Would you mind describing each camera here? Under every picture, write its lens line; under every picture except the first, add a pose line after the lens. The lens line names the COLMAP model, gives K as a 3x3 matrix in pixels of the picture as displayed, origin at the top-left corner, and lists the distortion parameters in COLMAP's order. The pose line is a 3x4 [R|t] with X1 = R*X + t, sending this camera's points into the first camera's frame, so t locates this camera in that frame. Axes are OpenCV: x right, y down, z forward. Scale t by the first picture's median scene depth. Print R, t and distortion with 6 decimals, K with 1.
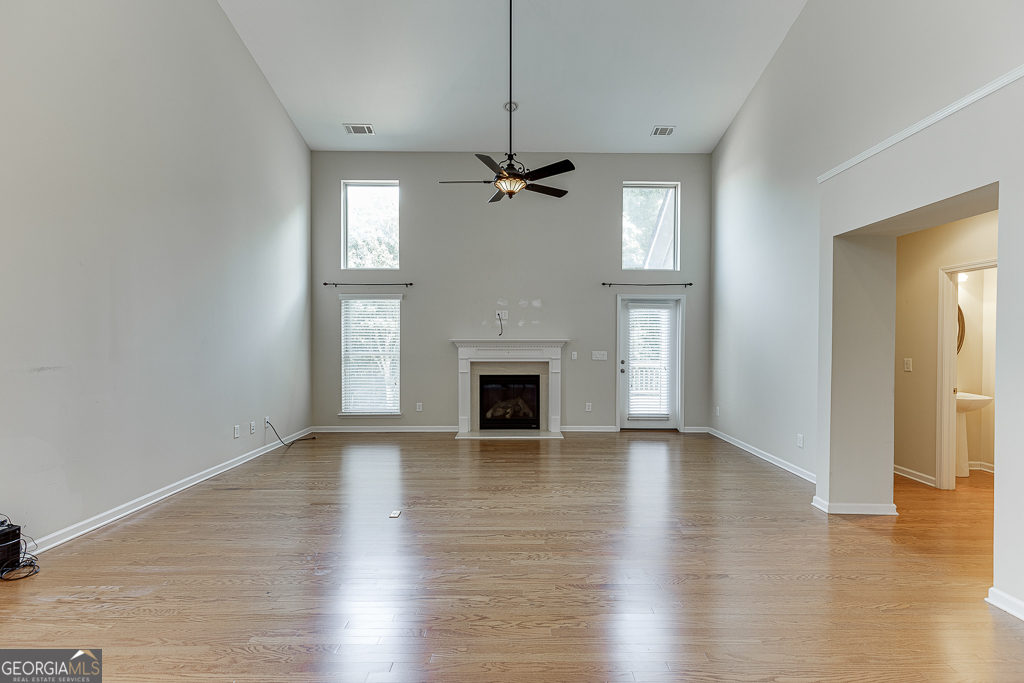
lens RADIAL K [[458.7, 0, 520.1], [0, 458.7, 343.8], [0, 0, 1]] dist [0.011730, -0.002367]
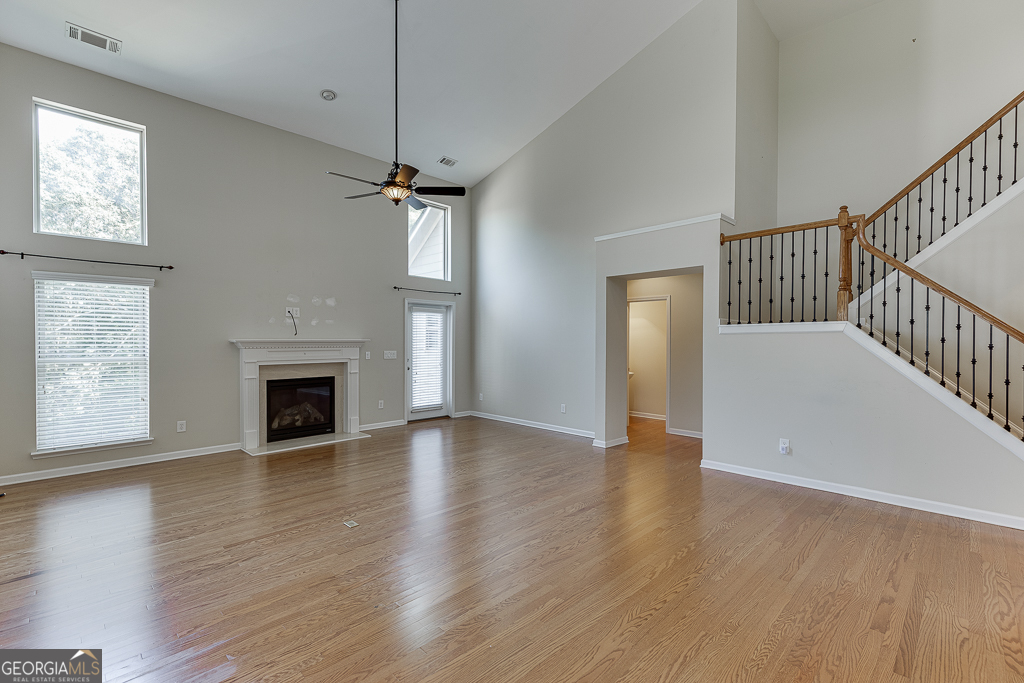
lens RADIAL K [[458.7, 0, 519.8], [0, 458.7, 342.7], [0, 0, 1]] dist [0.011730, -0.002367]
pose [[0.706951, -0.004655, 0.707247, -0.368305], [0.004344, 0.999988, 0.002240, -0.003369], [-0.707249, 0.001489, 0.706963, 0.041313]]
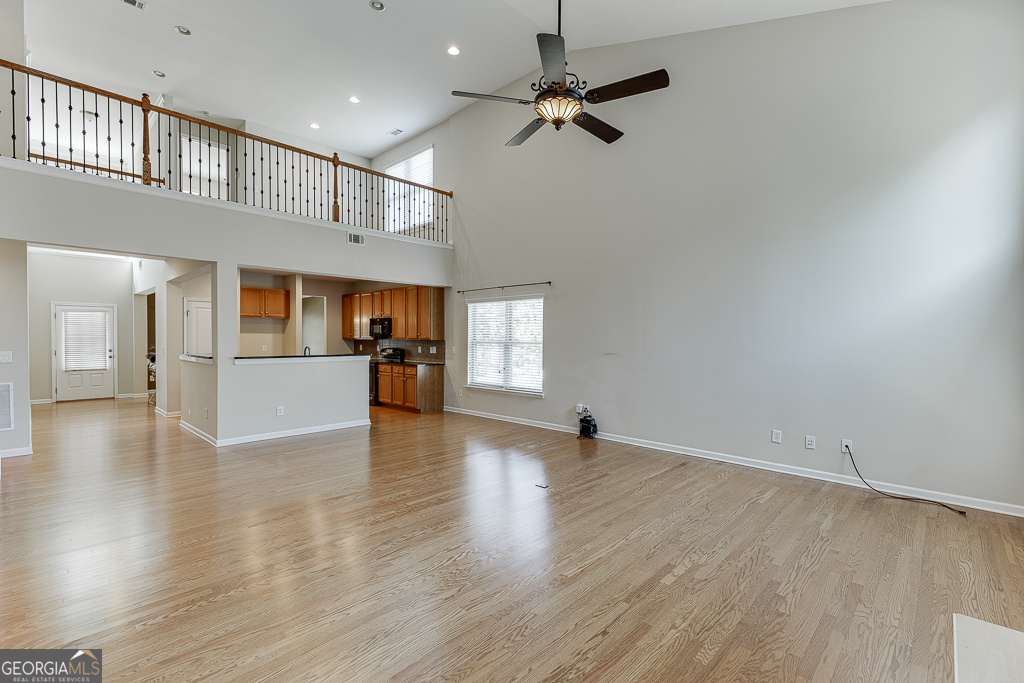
lens RADIAL K [[458.7, 0, 514.1], [0, 458.7, 341.5], [0, 0, 1]] dist [0.011730, -0.002367]
pose [[-0.697986, -0.003409, -0.716104, 0.332668], [-0.012960, 0.999885, 0.007872, -0.005365], [0.715994, 0.014775, -0.697950, 0.935120]]
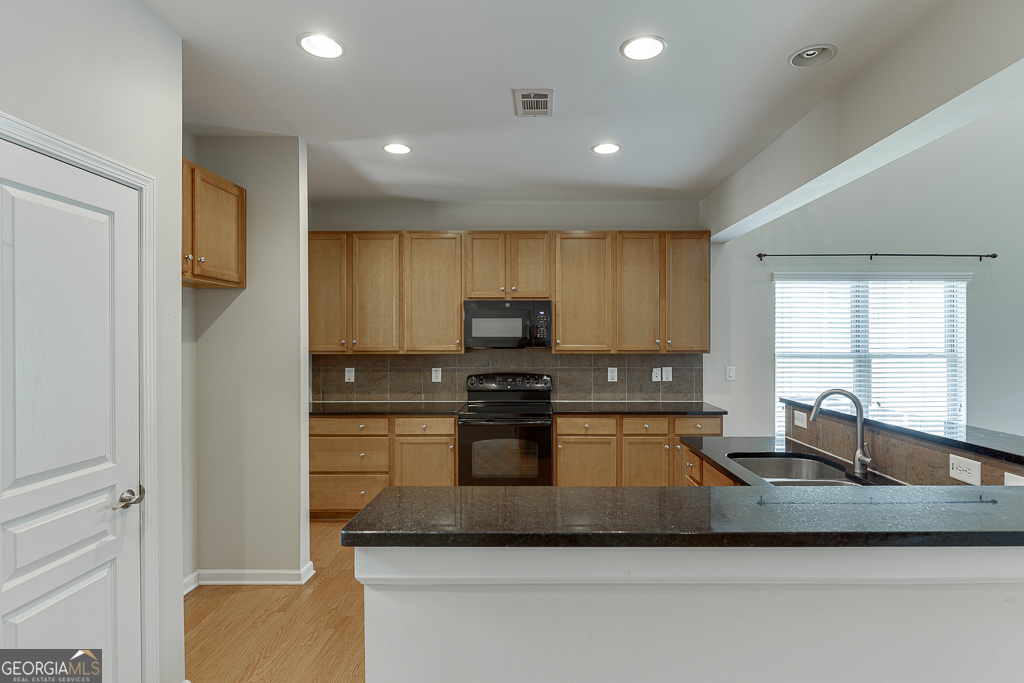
lens RADIAL K [[565.2, 0, 513.6], [0, 565.2, 343.3], [0, 0, 1]] dist [-0.021972, 0.000146]
pose [[-0.003269, -0.013623, -0.999902, 0.302761], [-0.007940, 0.999876, -0.013597, 0.003490], [0.999963, 0.007894, -0.003376, -0.340265]]
